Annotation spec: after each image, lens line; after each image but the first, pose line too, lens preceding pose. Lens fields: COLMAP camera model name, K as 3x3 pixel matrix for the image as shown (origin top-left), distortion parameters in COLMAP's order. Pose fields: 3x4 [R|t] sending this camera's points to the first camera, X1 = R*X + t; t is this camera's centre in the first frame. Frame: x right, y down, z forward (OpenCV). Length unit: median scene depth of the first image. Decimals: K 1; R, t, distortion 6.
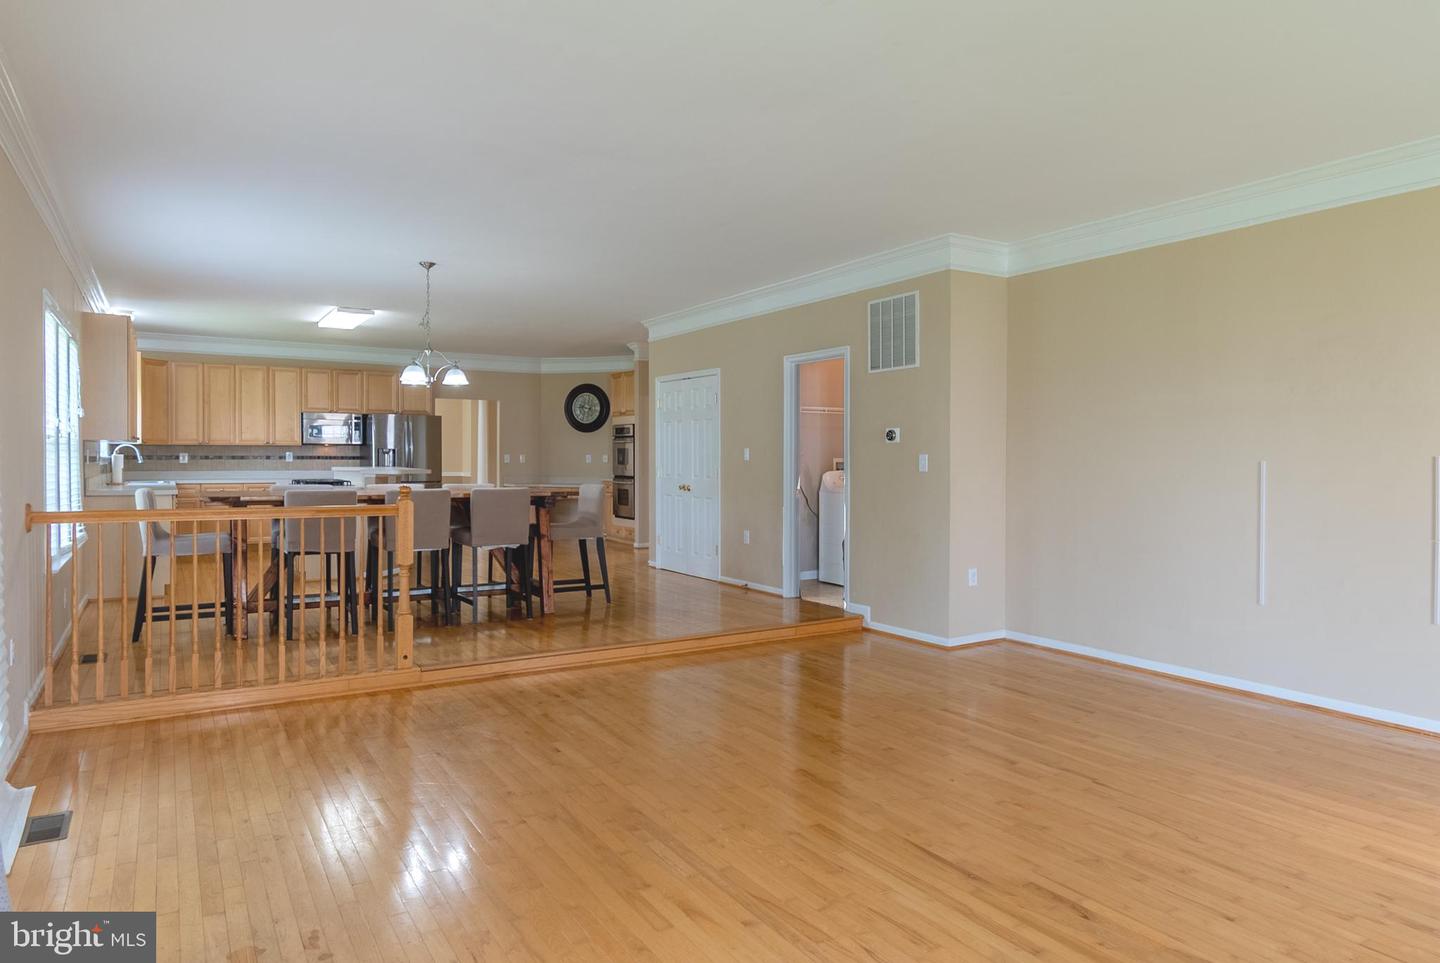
lens RADIAL K [[919.6, 0, 723.0], [0, 919.6, 483.8], [0, 0, 1]] dist [-0.008538, 0.005177]
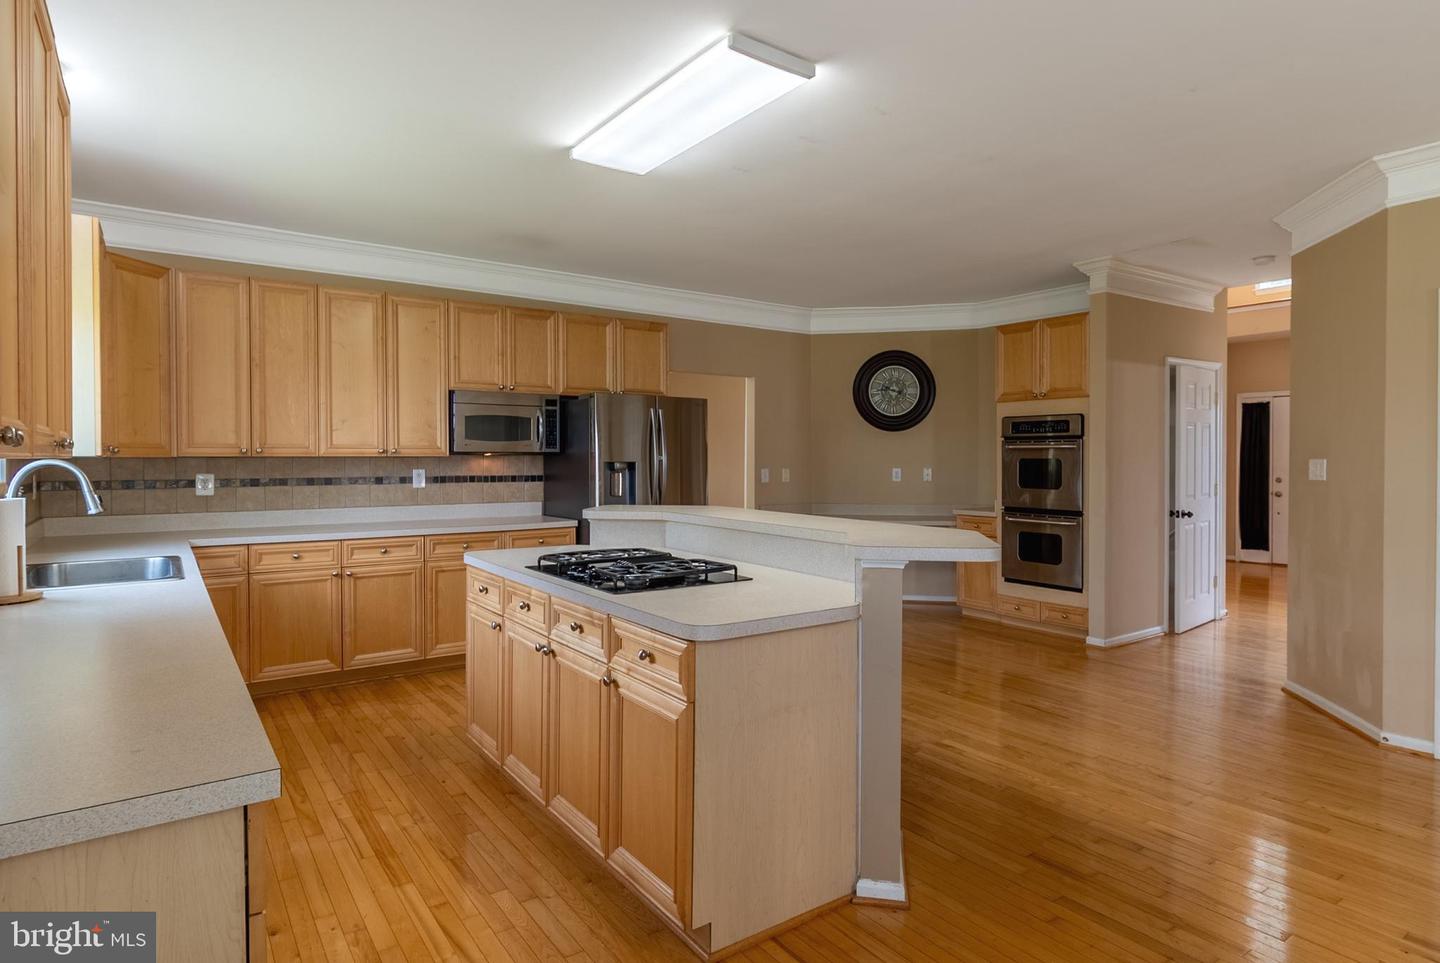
lens RADIAL K [[793.5, 0, 723.1], [0, 793.5, 482.7], [0, 0, 1]] dist [0.006026, -0.003131]
pose [[0.997402, -0.005994, 0.071793, -0.340070], [0.005715, 0.999975, 0.004088, -0.028165], [-0.071815, -0.003667, 0.997411, 0.554497]]
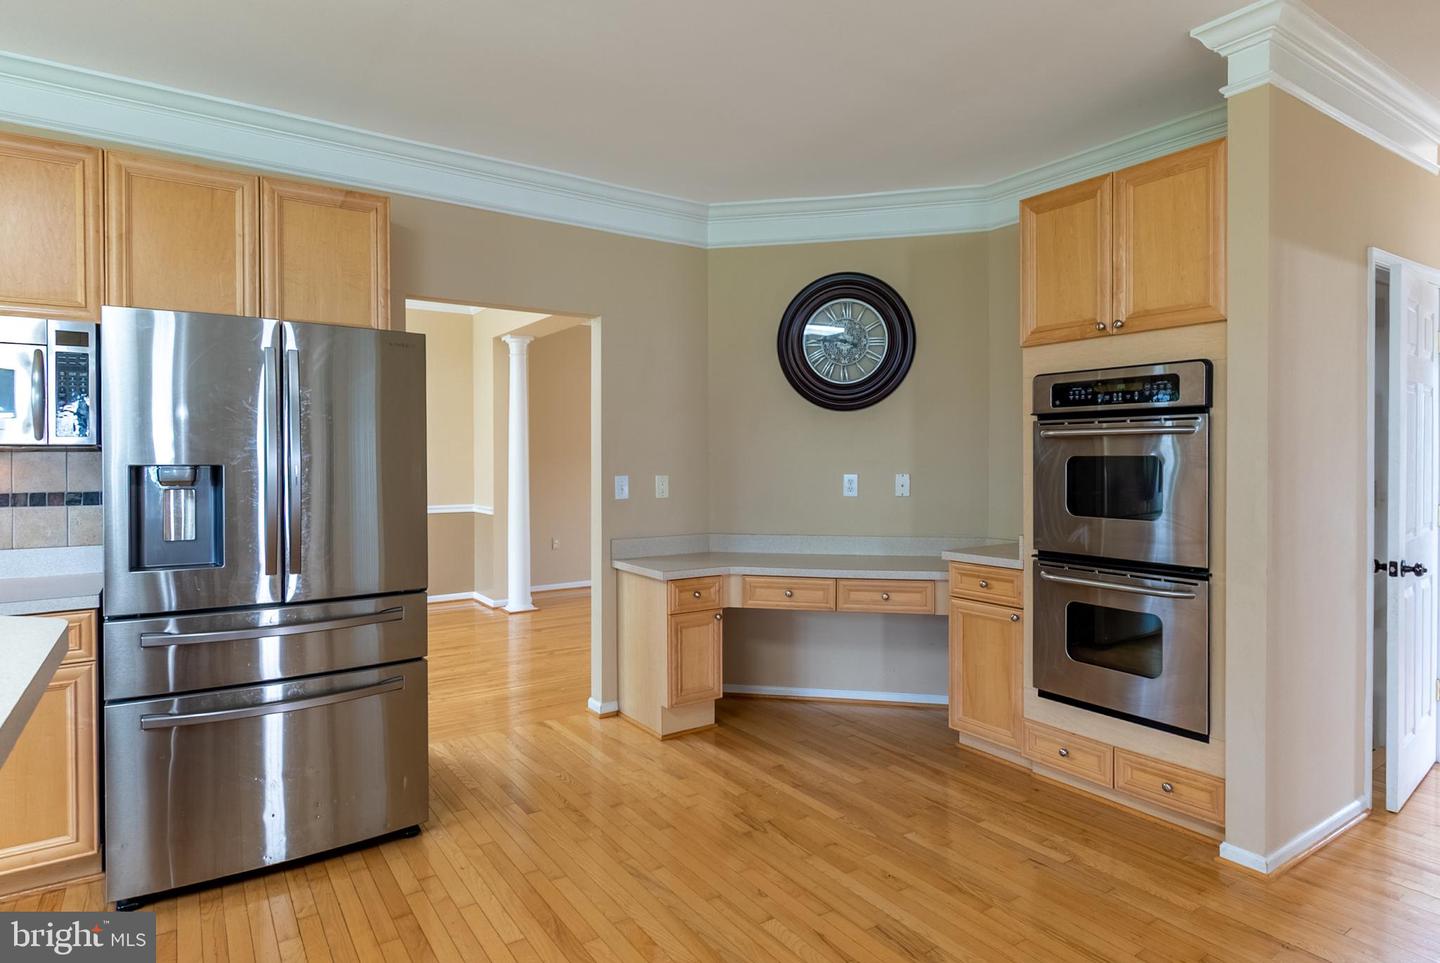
lens RADIAL K [[793.5, 0, 734.5], [0, 793.5, 485.6], [0, 0, 1]] dist [0.006026, -0.003131]
pose [[0.997986, -0.007934, 0.062942, -0.240106], [0.007520, 0.999949, 0.006809, -0.033476], [-0.062993, -0.006322, 0.997994, 0.793910]]
